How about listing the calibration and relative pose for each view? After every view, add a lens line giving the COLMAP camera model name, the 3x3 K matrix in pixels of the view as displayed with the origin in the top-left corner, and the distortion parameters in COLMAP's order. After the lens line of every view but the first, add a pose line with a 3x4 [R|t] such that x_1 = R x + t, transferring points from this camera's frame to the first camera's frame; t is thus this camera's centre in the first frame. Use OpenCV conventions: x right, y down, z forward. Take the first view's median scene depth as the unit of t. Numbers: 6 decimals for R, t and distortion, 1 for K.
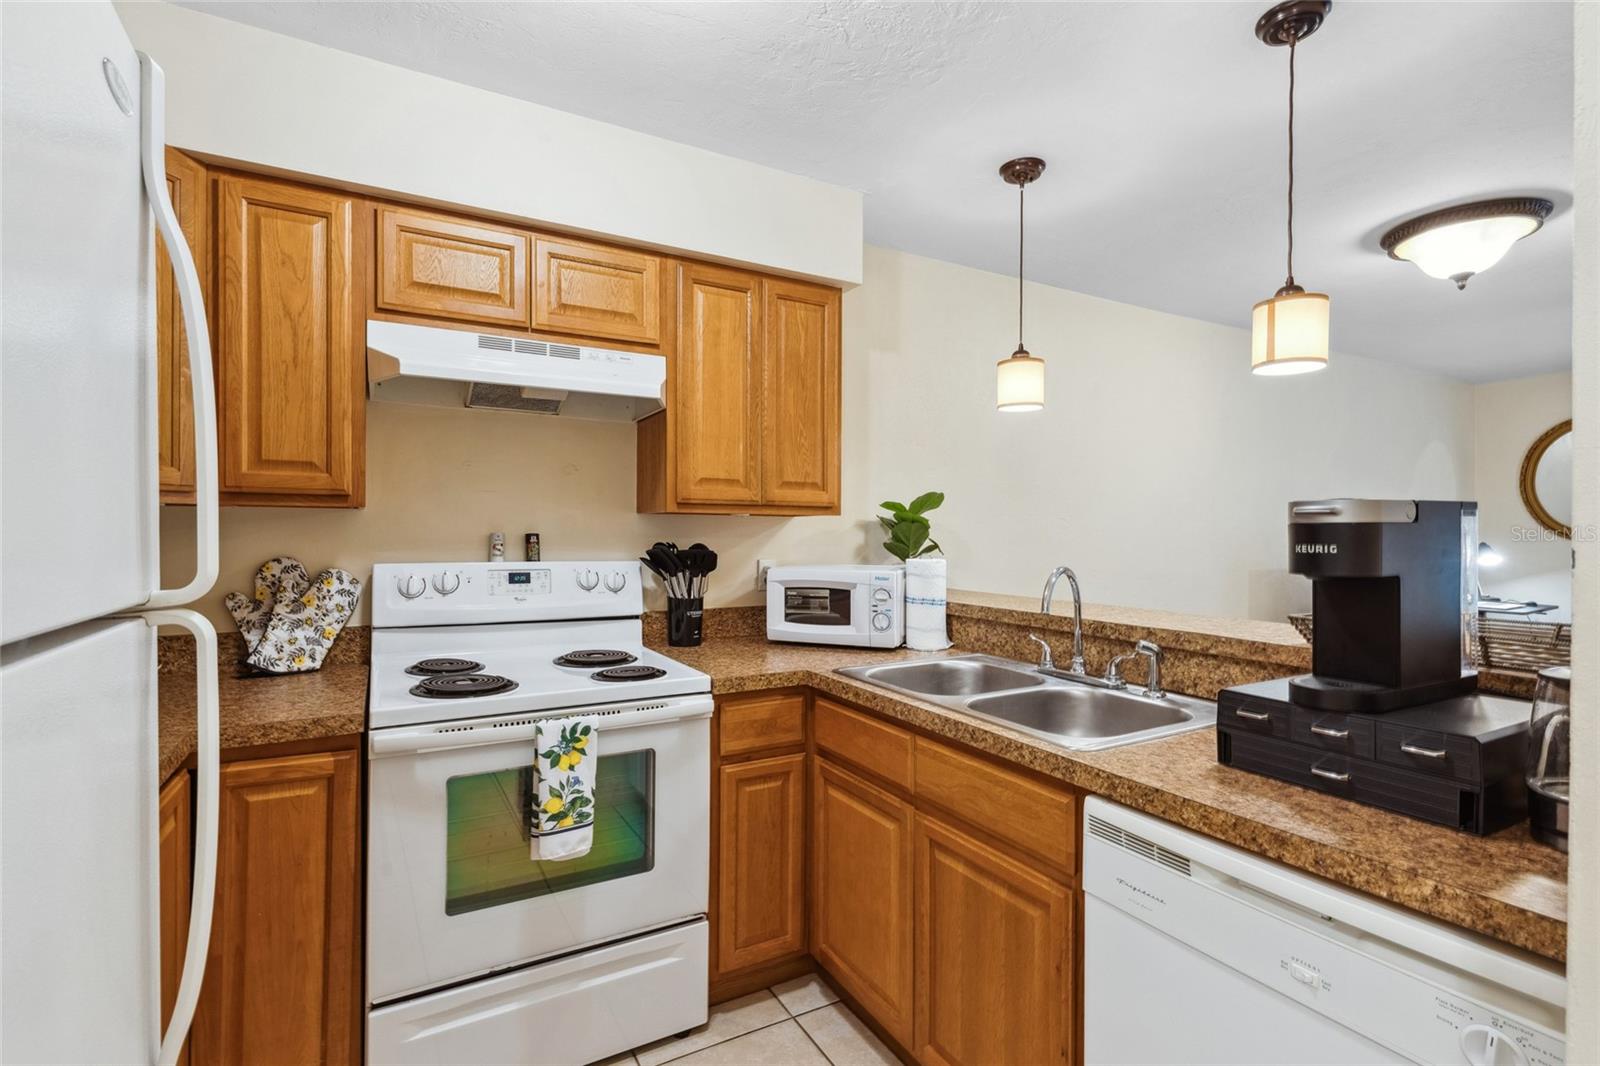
lens RADIAL K [[758.1, 0, 800.0], [0, 758.1, 533.0], [0, 0, 1]] dist [-0.000949, -0.000020]
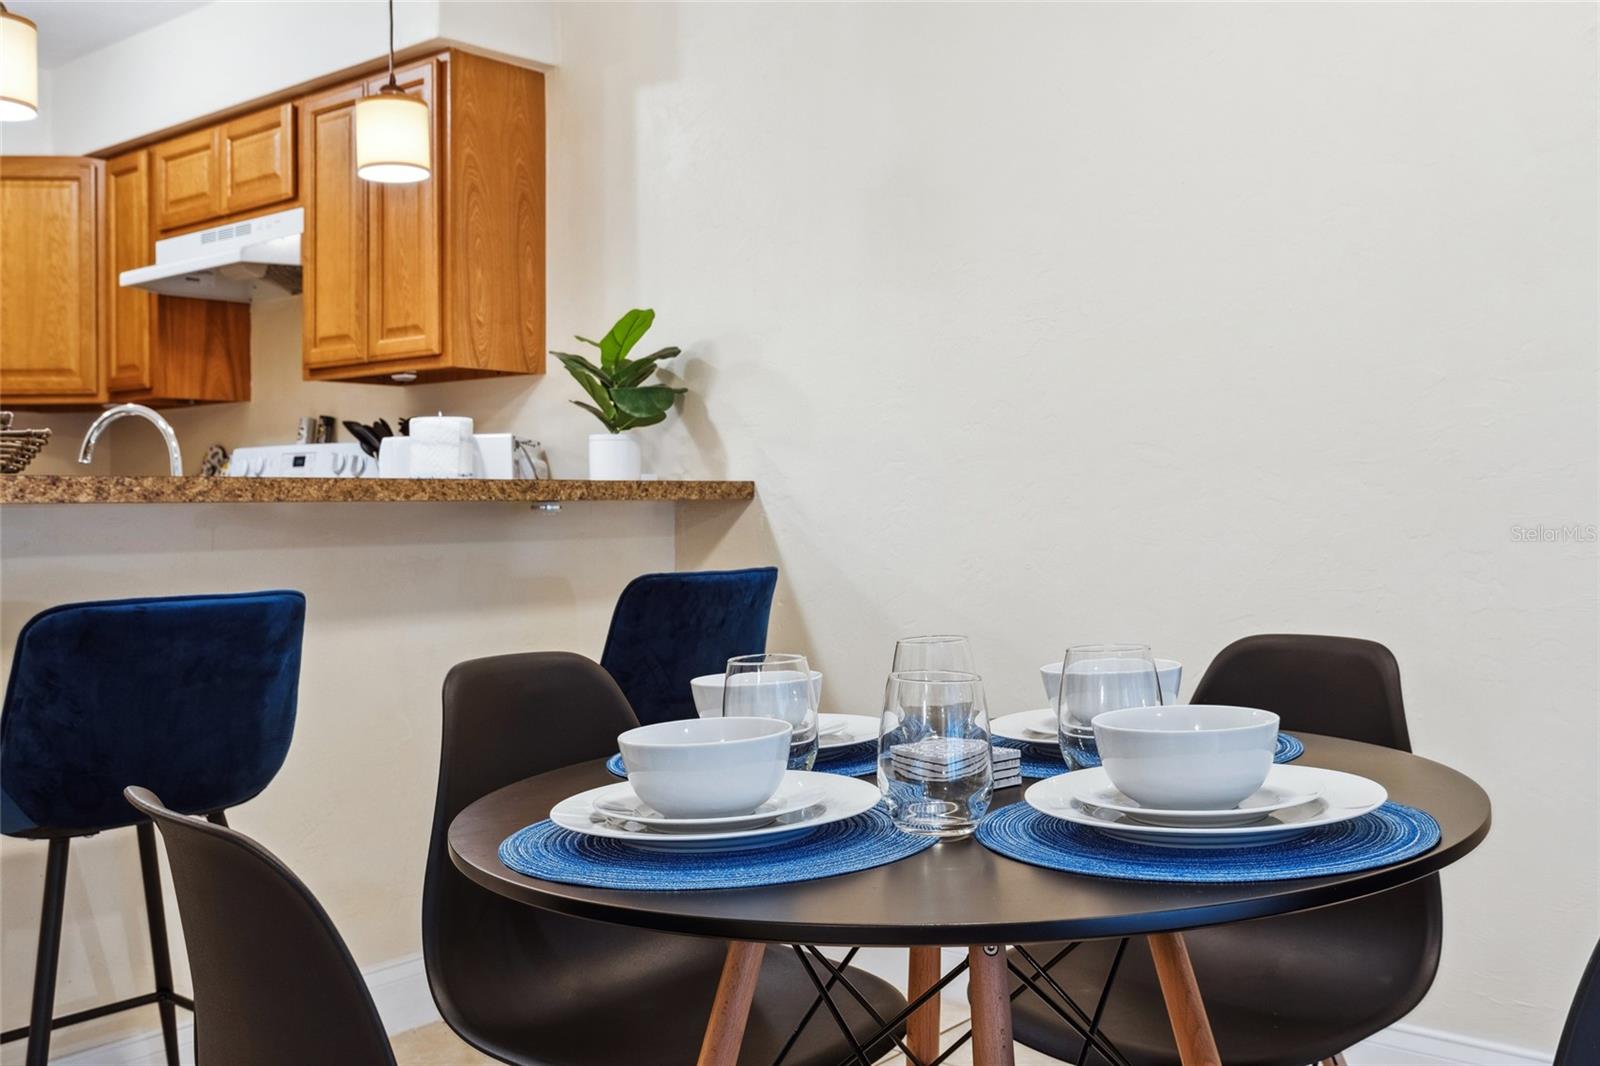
lens RADIAL K [[1483.7, 0, 800.0], [0, 1483.7, 533.0], [0, 0, 1]] dist [-0.059680, 0.014609]
pose [[0.392355, 0.001290, -0.919813, 1.618015], [0.008224, 0.999954, 0.004911, 0.143678], [0.919777, -0.009492, 0.392326, 0.848130]]
